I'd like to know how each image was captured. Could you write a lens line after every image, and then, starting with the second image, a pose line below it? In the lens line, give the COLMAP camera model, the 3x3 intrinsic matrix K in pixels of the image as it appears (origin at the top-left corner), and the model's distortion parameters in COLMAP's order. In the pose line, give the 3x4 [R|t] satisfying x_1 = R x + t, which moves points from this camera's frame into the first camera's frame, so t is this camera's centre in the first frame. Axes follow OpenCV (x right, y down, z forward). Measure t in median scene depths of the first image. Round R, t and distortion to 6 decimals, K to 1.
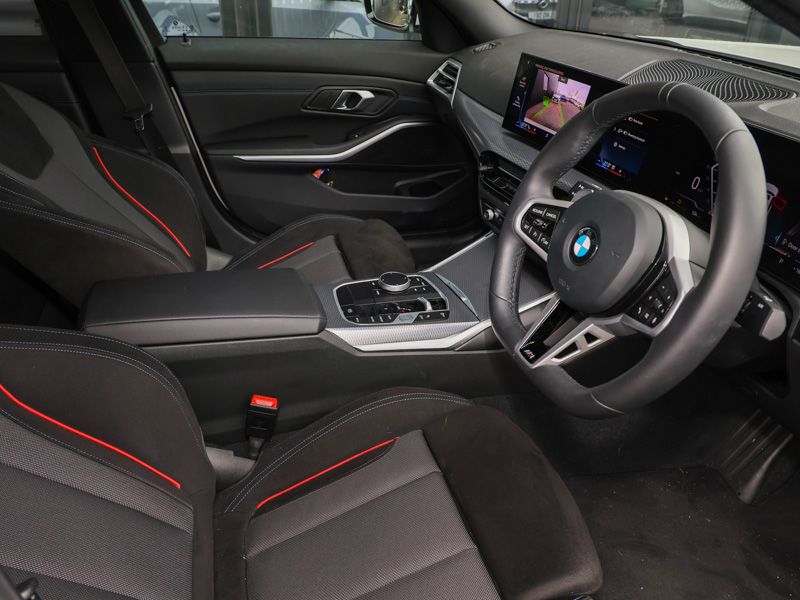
lens RADIAL K [[618.2, 0, 400.0], [0, 618.2, 300.0], [0, 0, 1]] dist [-0.007622, -0.004951]
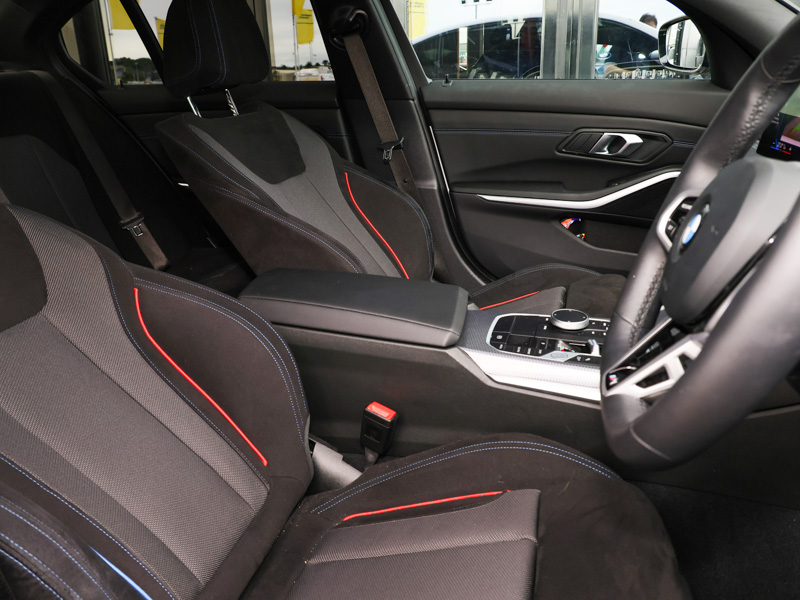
lens RADIAL K [[637.2, 0, 400.0], [0, 637.2, 300.0], [0, 0, 1]] dist [-0.000836, -0.004788]
pose [[0.844723, 0.129373, -0.519331, 0.200159], [-0.210524, 0.972442, -0.100181, 0.066005], [0.492059, 0.193956, 0.848681, 0.120148]]
